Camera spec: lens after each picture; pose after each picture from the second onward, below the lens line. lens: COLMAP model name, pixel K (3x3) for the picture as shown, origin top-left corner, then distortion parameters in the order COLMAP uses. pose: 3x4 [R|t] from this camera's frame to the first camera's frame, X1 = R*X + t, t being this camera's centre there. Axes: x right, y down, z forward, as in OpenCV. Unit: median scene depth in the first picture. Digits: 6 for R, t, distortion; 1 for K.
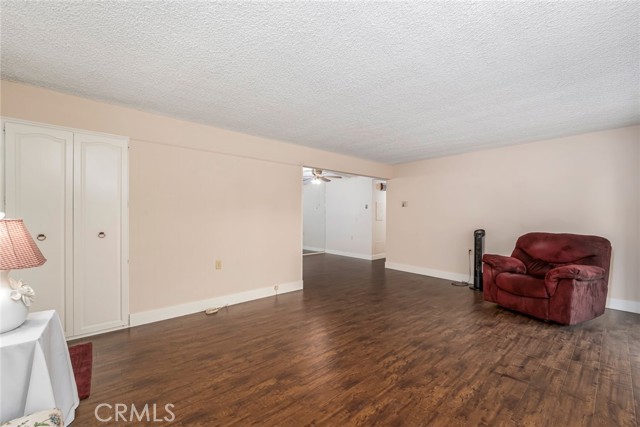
lens RADIAL K [[260.8, 0, 317.7], [0, 260.8, 216.8], [0, 0, 1]] dist [-0.011202, -0.000212]
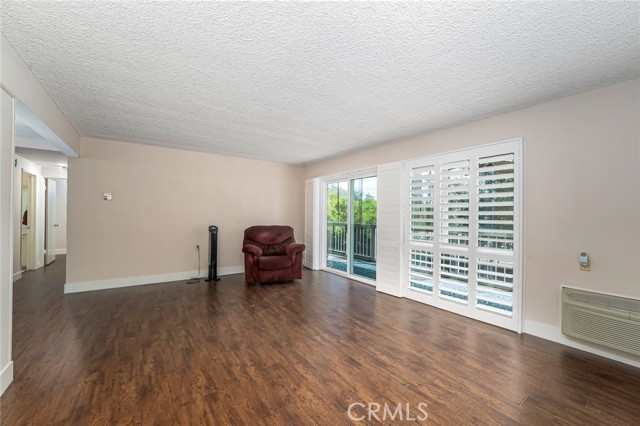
lens RADIAL K [[260.9, 0, 323.3], [0, 260.9, 213.0], [0, 0, 1]] dist [-0.009667, 0.000074]
pose [[0.082797, 0.002960, 0.996562, -0.701075], [-0.004954, 0.999984, -0.002559, -0.006389], [-0.996554, -0.004725, 0.082810, 0.706921]]
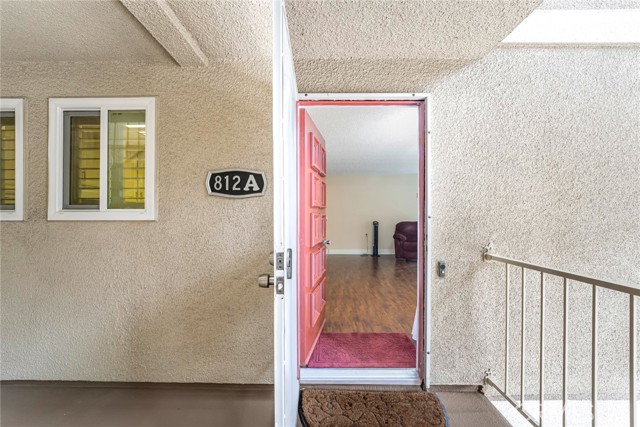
lens RADIAL K [[260.8, 0, 318.8], [0, 260.8, 212.8], [0, 0, 1]] dist [-0.011202, -0.000212]
pose [[0.654515, 0.006979, 0.756017, -1.468564], [-0.001923, 0.999970, -0.007567, 0.012712], [-0.756047, 0.003499, 0.654508, 0.252300]]
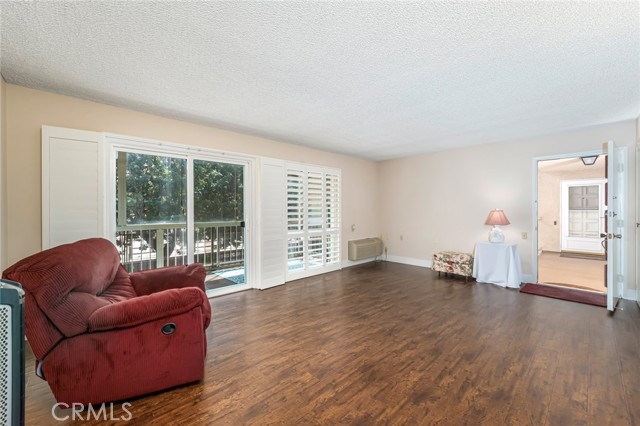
lens RADIAL K [[260.9, 0, 319.1], [0, 260.9, 210.3], [0, 0, 1]] dist [-0.009667, 0.000074]
pose [[-0.998895, 0.001190, -0.046990, 0.574151], [0.000894, 0.999980, 0.006312, -0.005583], [0.046996, 0.006263, -0.998875, 1.951353]]
